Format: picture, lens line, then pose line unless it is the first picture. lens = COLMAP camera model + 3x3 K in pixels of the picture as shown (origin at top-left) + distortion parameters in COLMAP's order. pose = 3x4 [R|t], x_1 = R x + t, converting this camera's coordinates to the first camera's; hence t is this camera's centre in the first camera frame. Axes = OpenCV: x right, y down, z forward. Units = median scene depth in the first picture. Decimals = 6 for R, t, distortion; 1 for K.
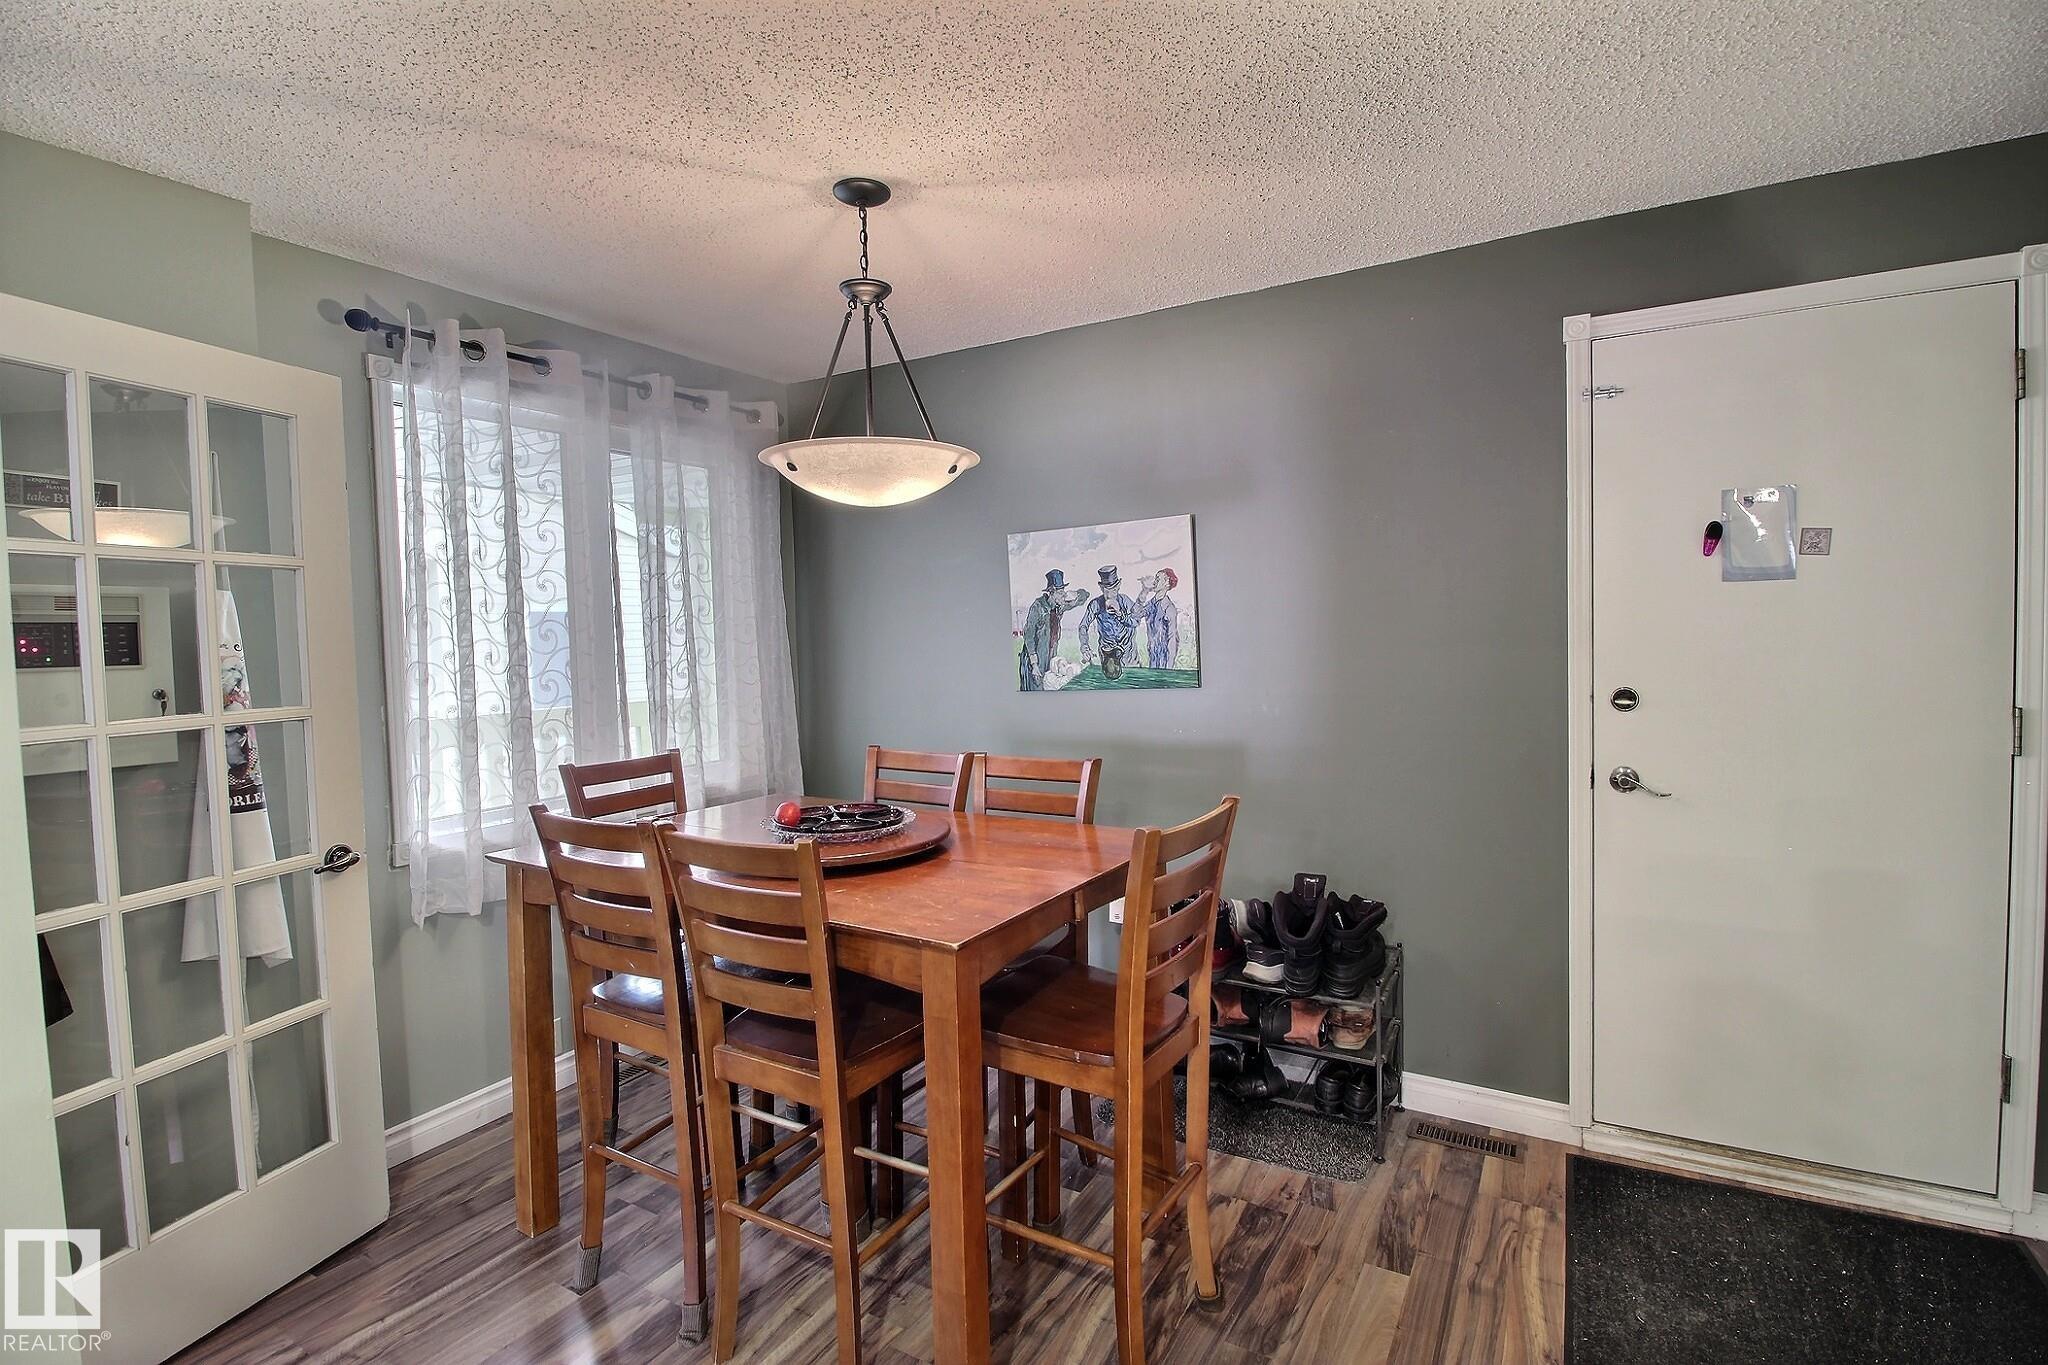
lens RADIAL K [[947.1, 0, 1019.2], [0, 947.1, 679.0], [0, 0, 1]] dist [-0.029336, -0.001659]
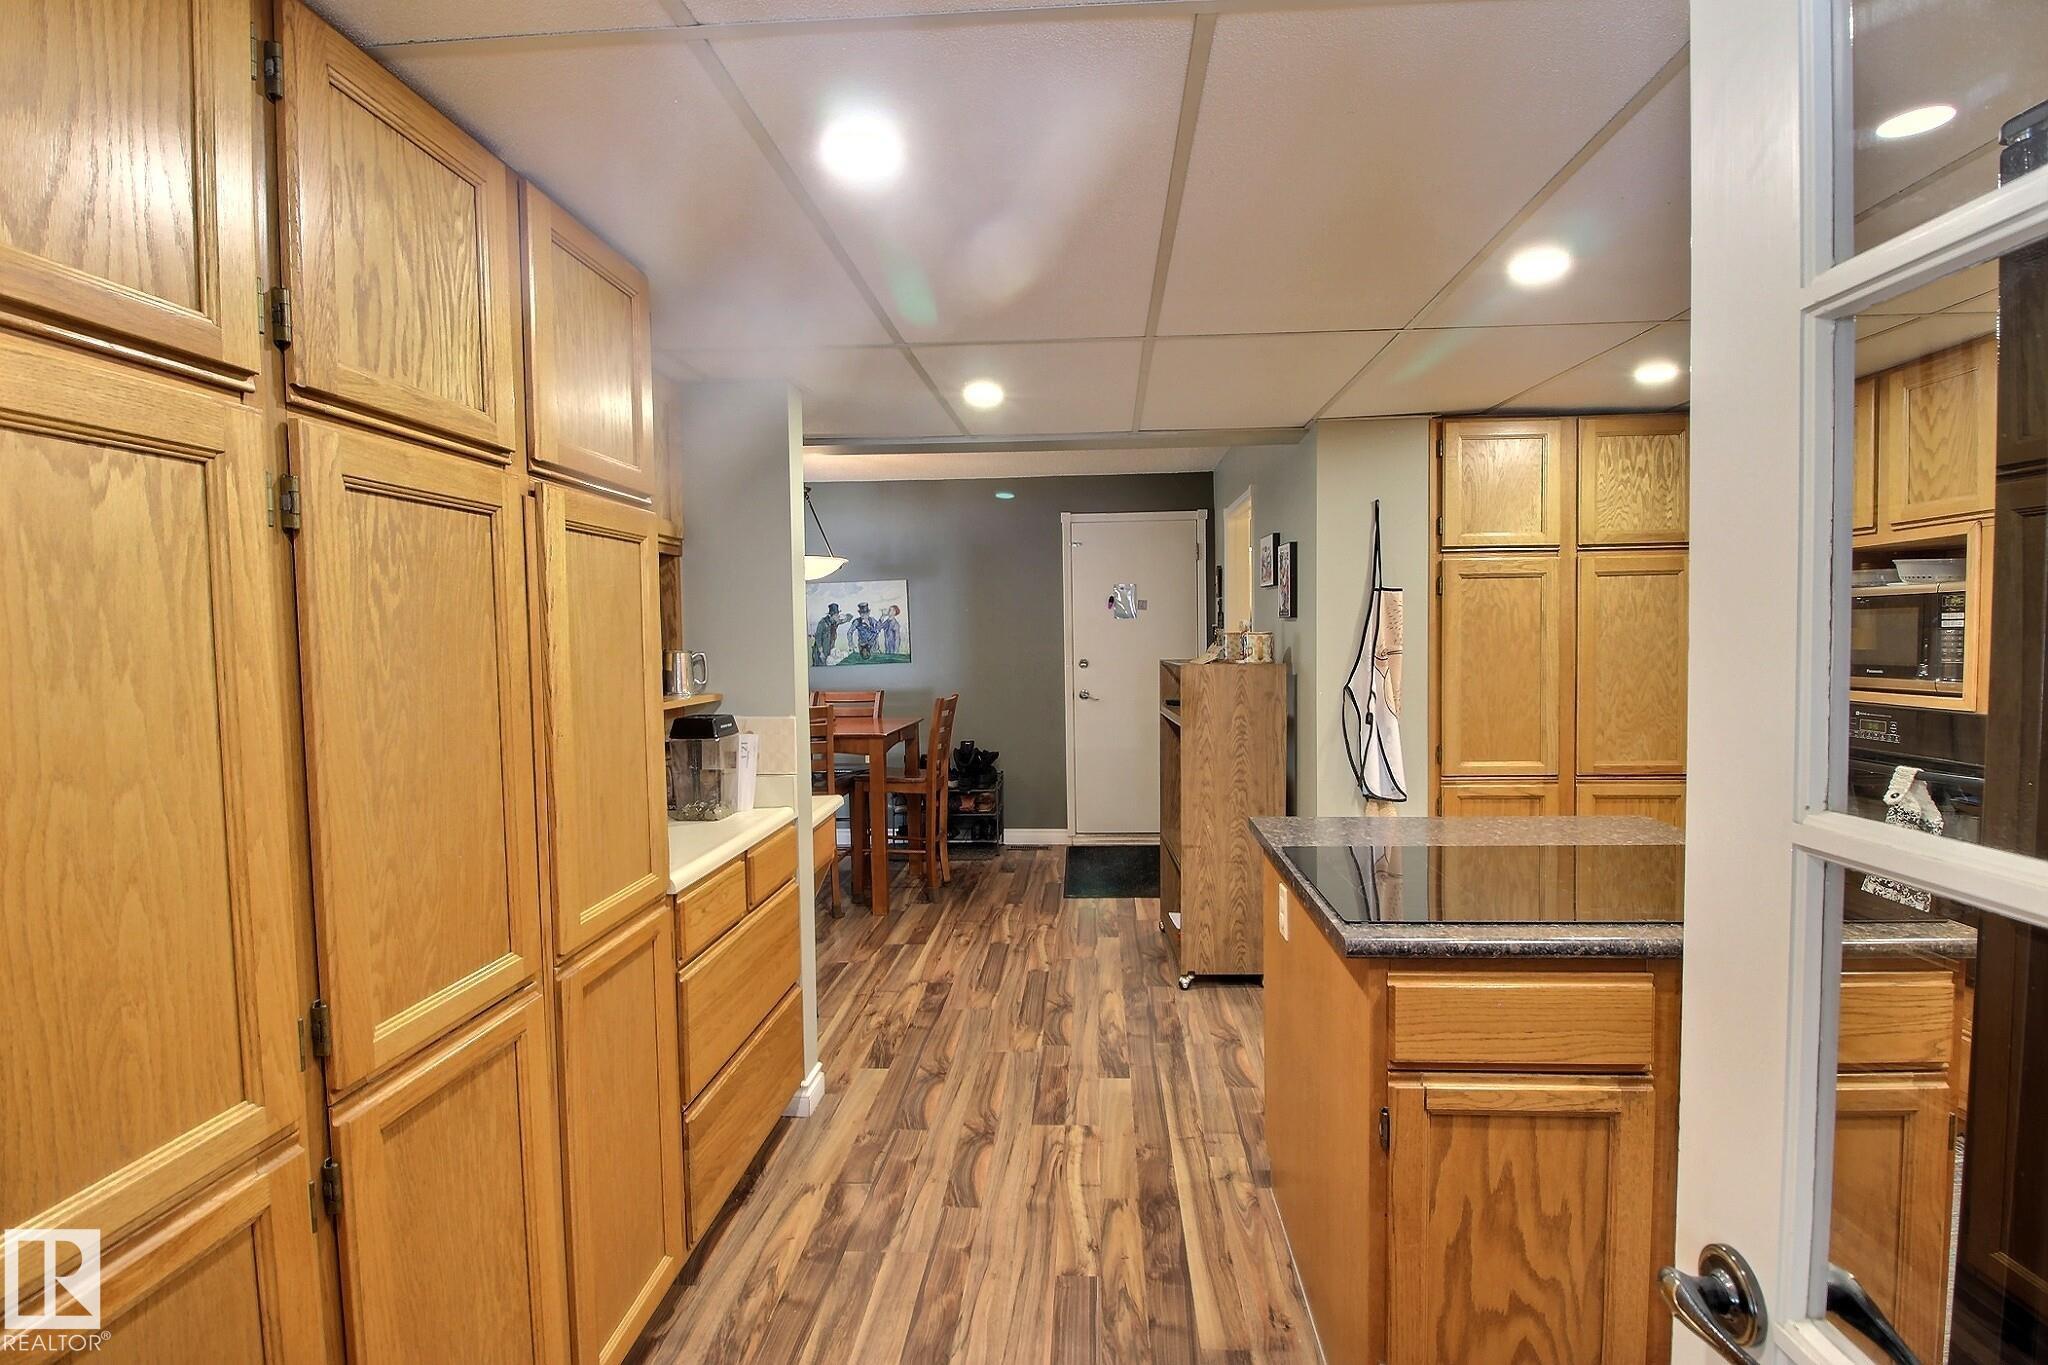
lens RADIAL K [[947.1, 0, 1031.8], [0, 947.1, 680.5], [0, 0, 1]] dist [-0.029336, -0.001659]
pose [[0.893667, -0.011107, 0.448594, -0.489831], [0.013682, 0.999903, -0.002500, 0.055639], [-0.448523, 0.008372, 0.893732, -0.955268]]
